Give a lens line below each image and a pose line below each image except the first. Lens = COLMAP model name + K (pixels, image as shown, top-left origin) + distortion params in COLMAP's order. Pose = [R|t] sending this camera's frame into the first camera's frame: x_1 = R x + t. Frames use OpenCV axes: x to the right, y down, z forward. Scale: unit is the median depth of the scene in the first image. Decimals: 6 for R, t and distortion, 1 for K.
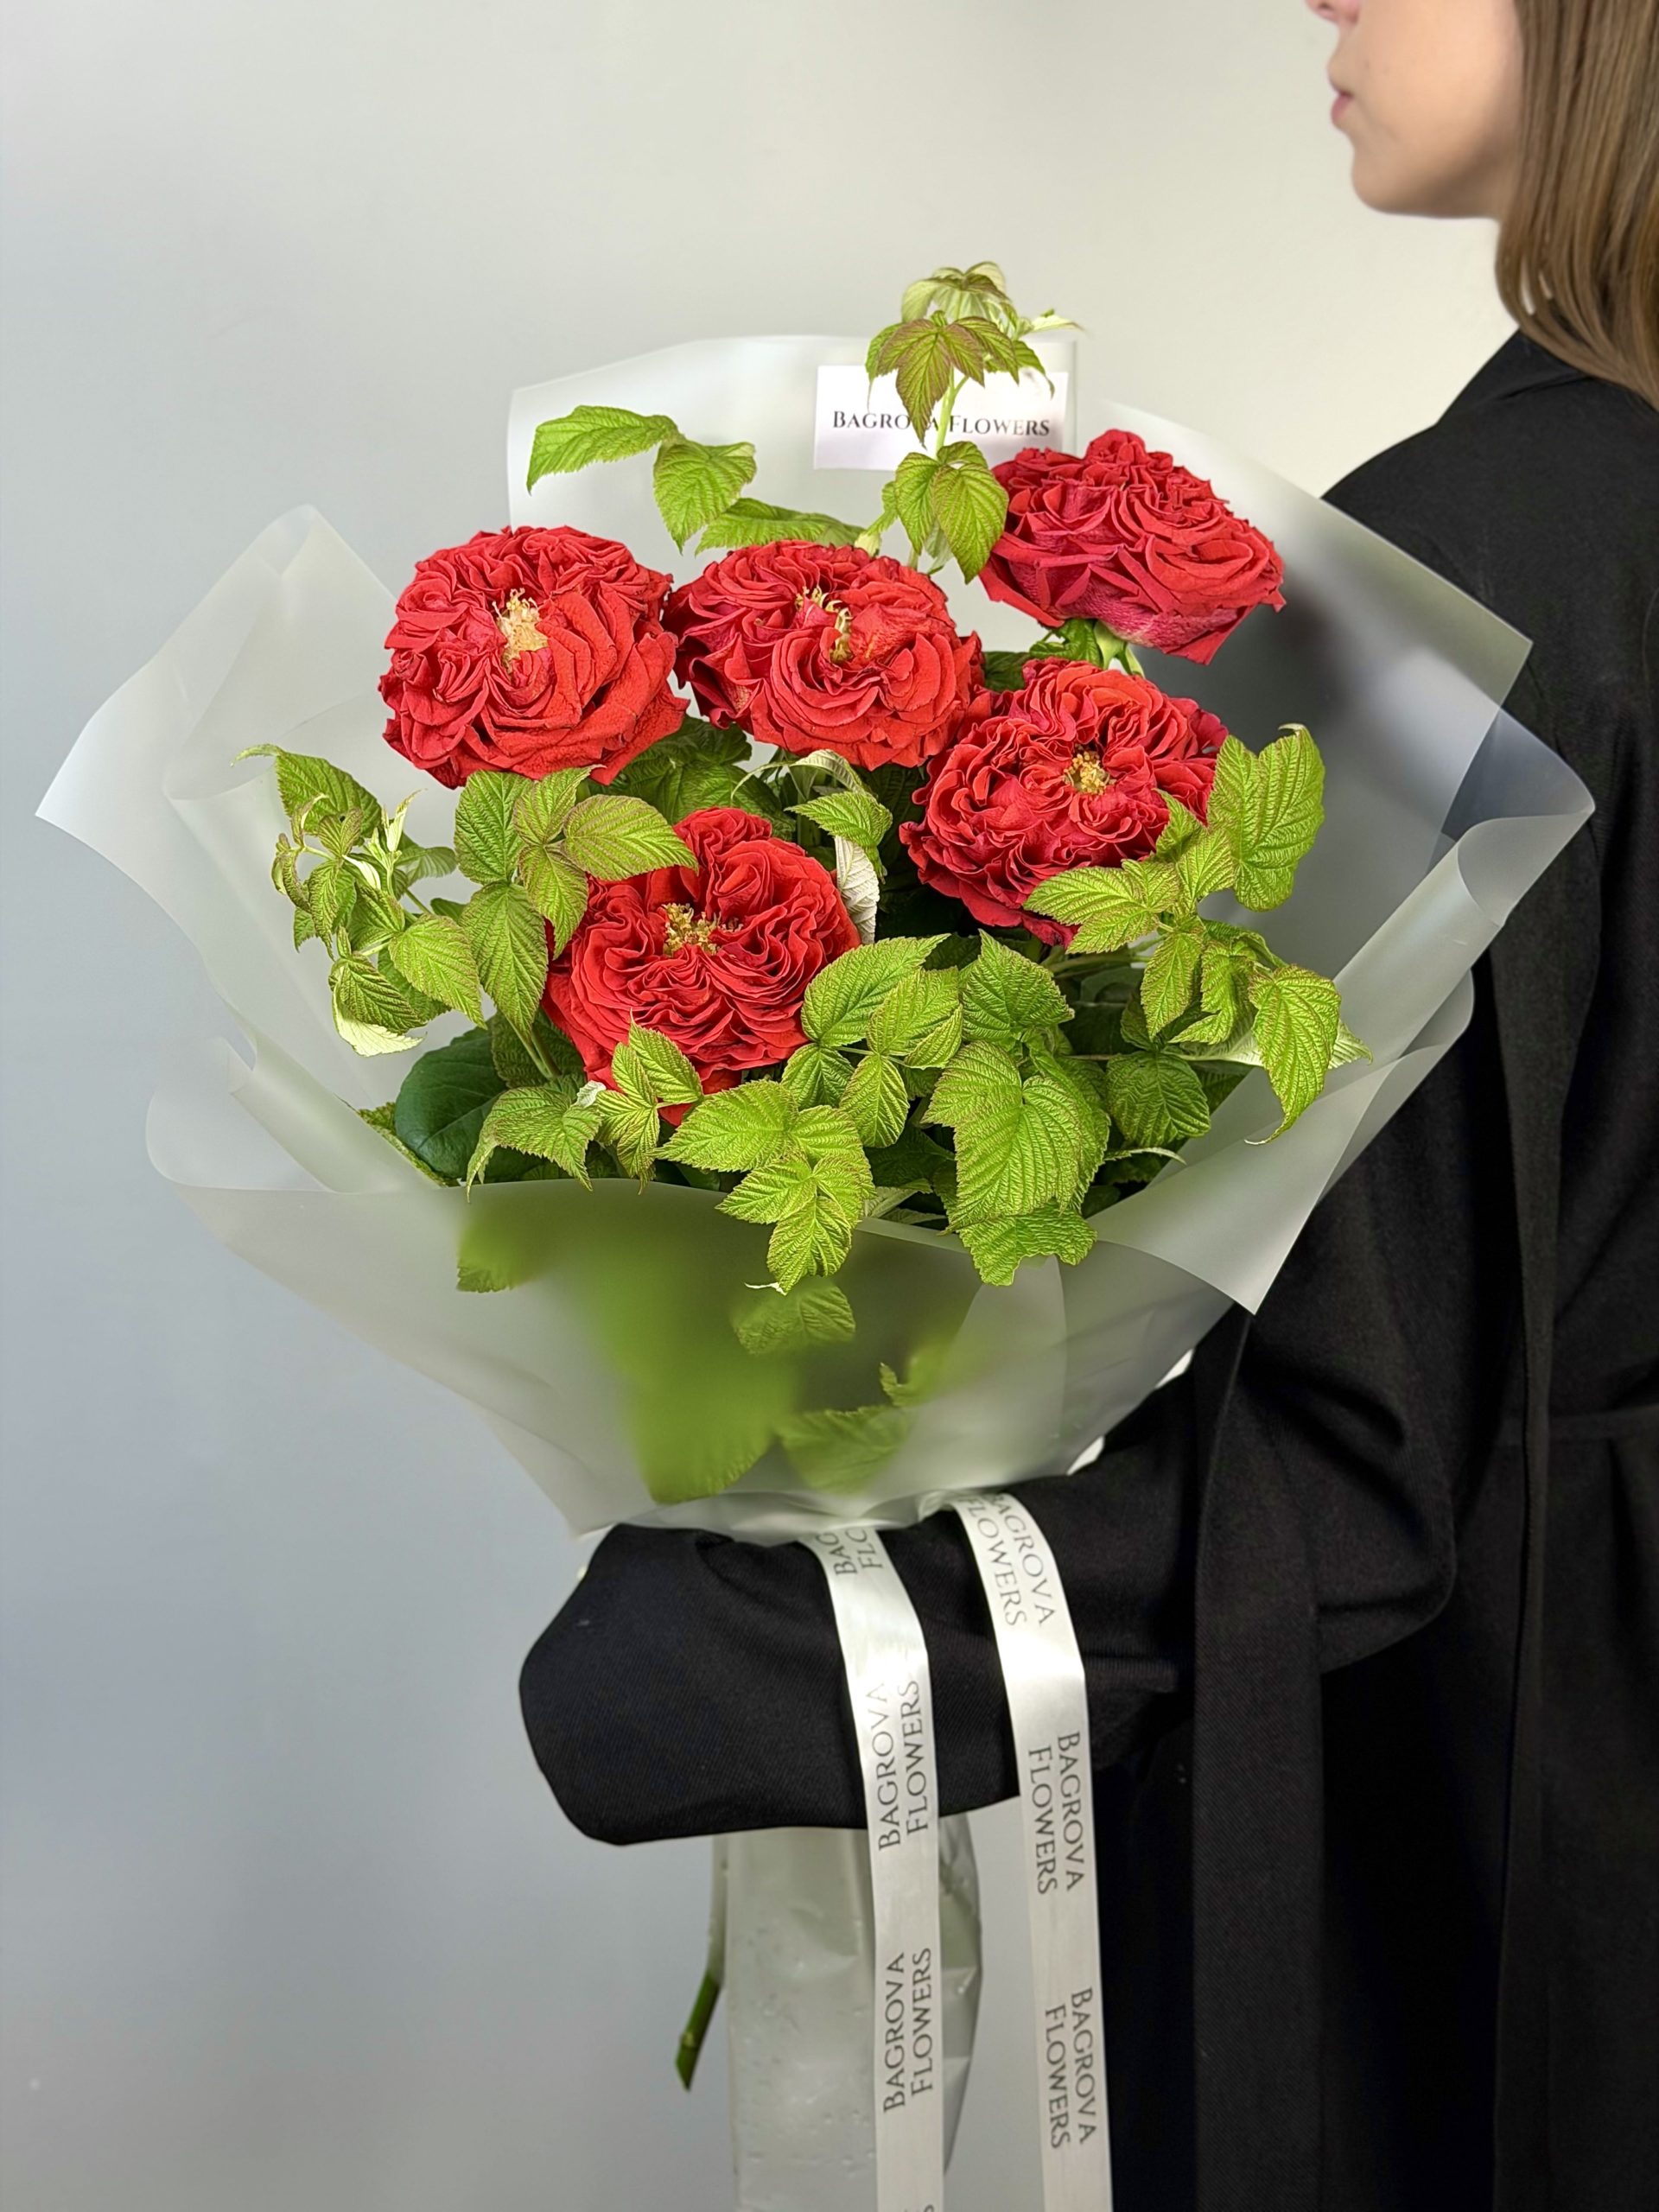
lens RADIAL K [[3134.2, 0, 830.6], [0, 3134.2, 1177.7], [0, 0, 1]] dist [0.103129, -0.016789]
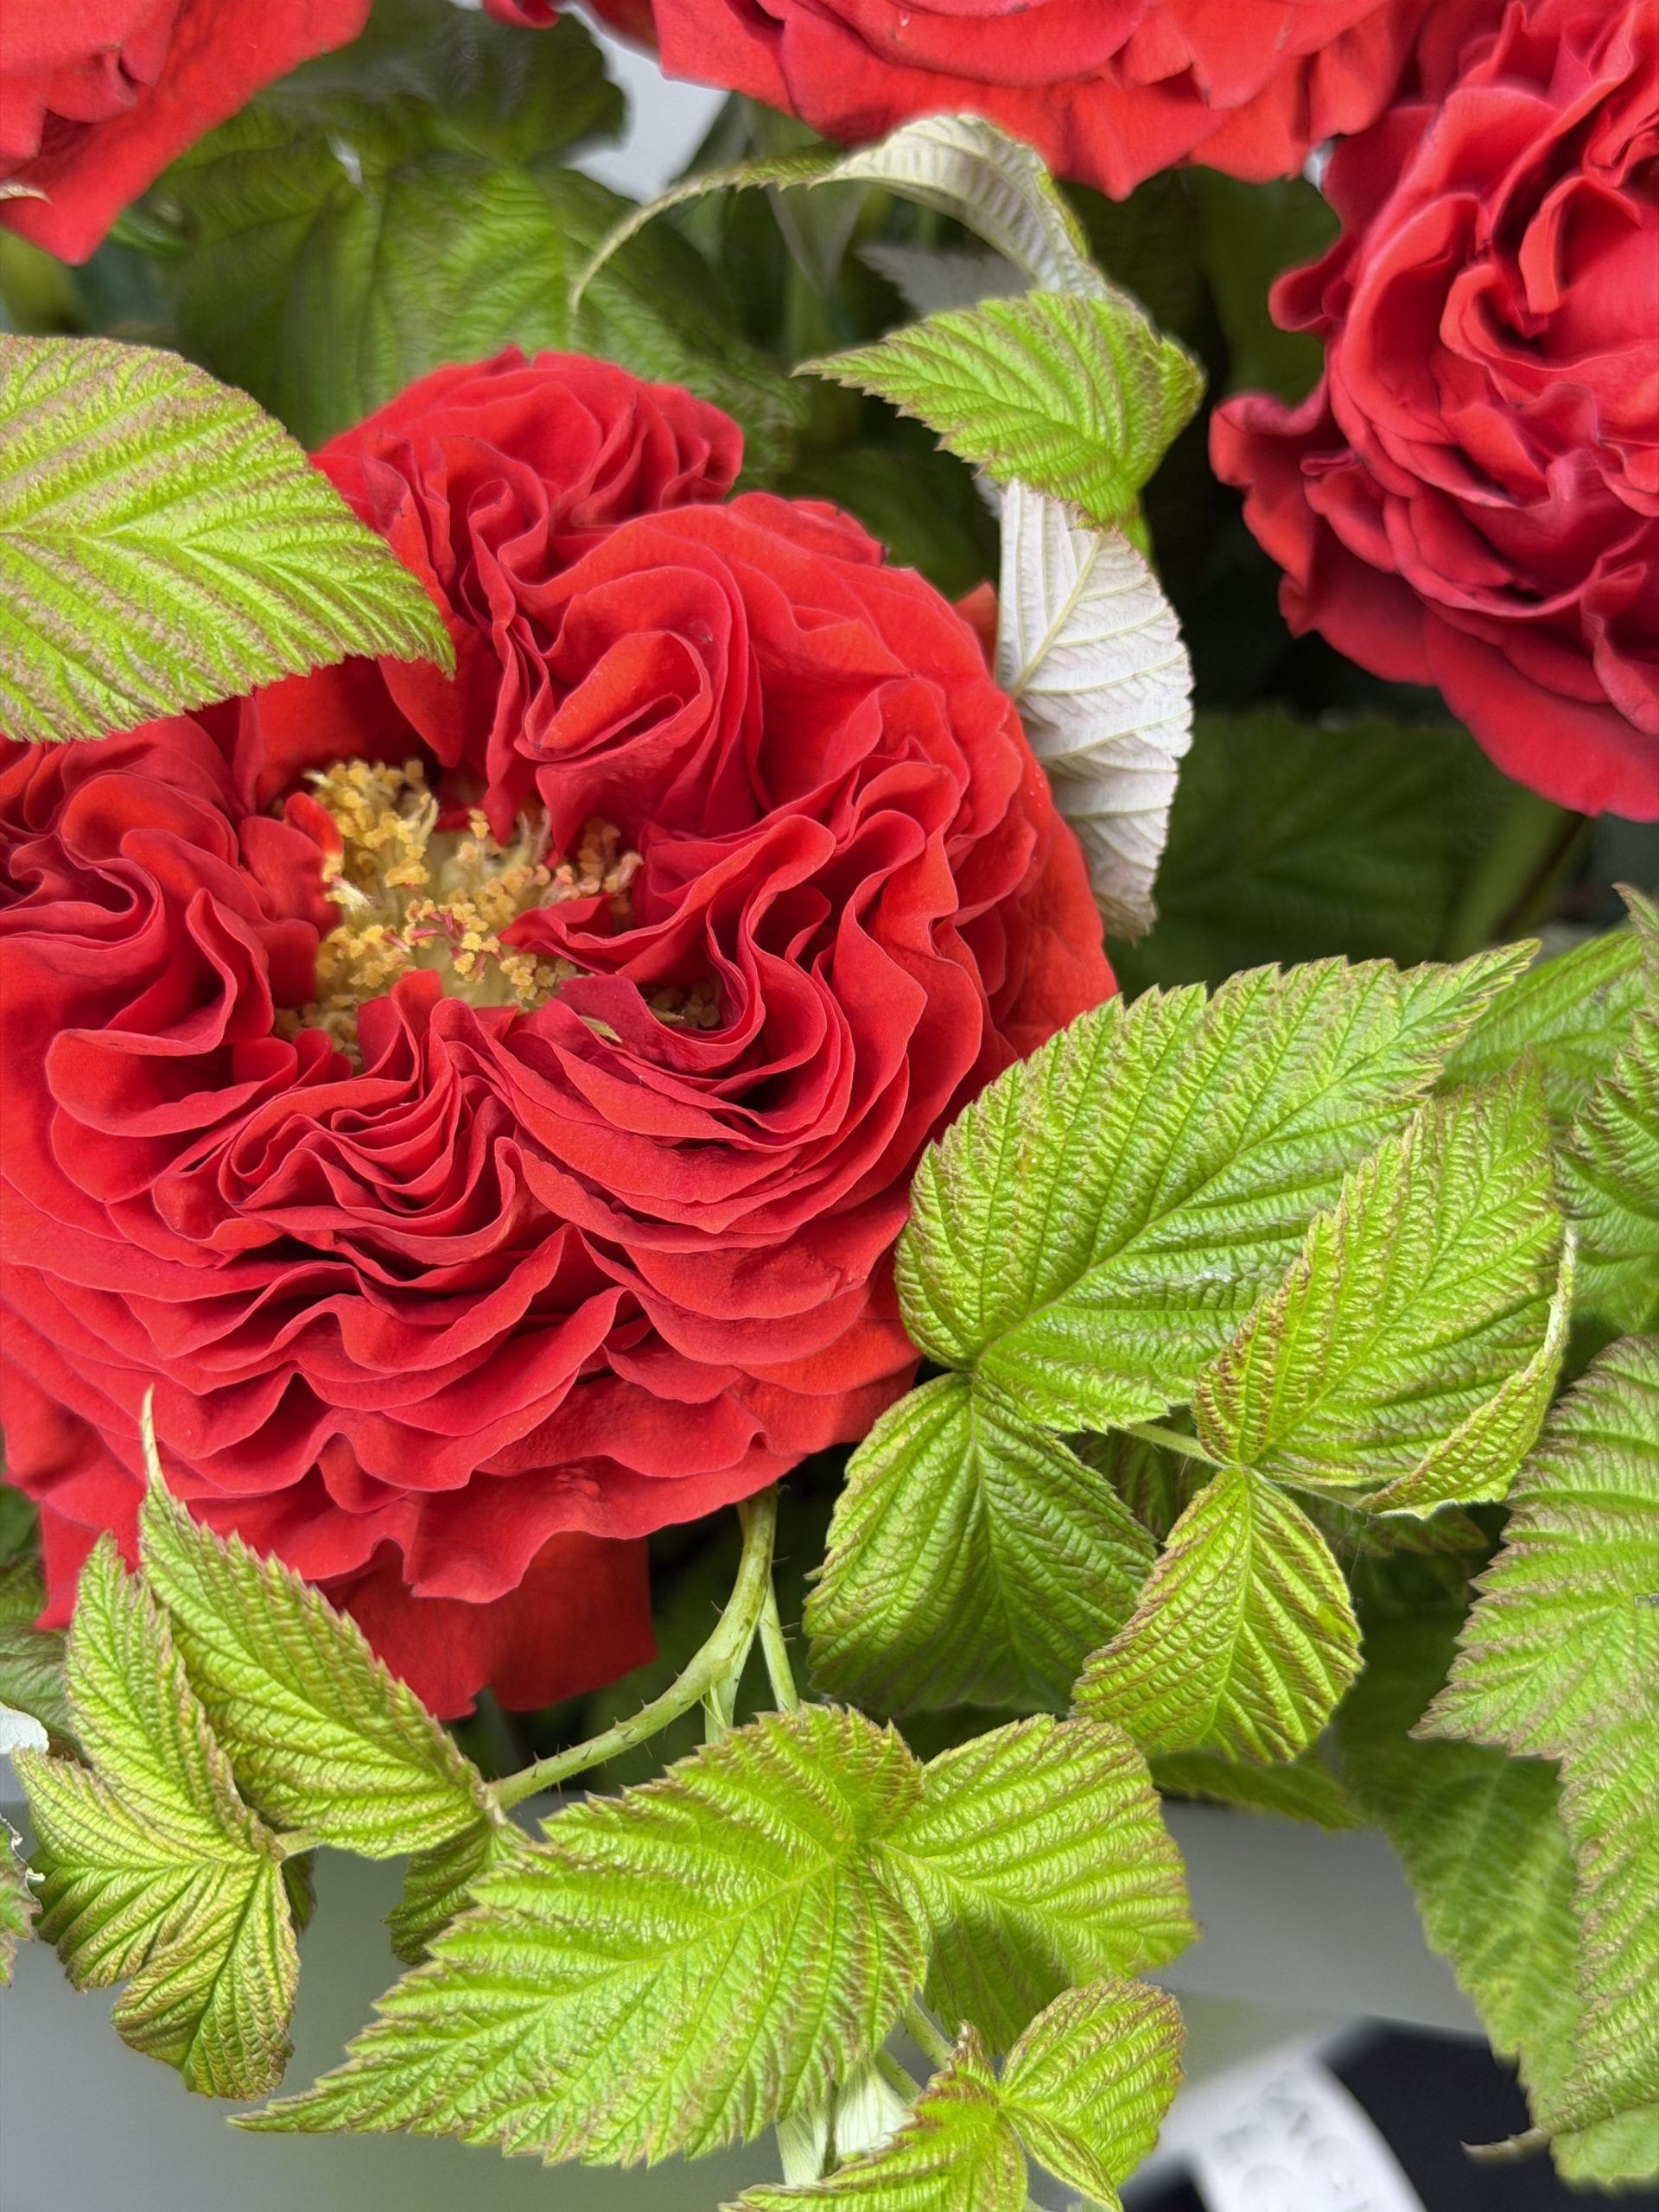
lens RADIAL K [[3220.2, 0, 829.5], [0, 3220.2, 1106.0], [0, 0, 1]] dist [0.081560, -0.121083]
pose [[0.998032, -0.022203, 0.058650, -0.028304], [0.011482, 0.984114, 0.177167, -0.106026], [-0.061652, -0.176145, 0.982432, 0.744532]]
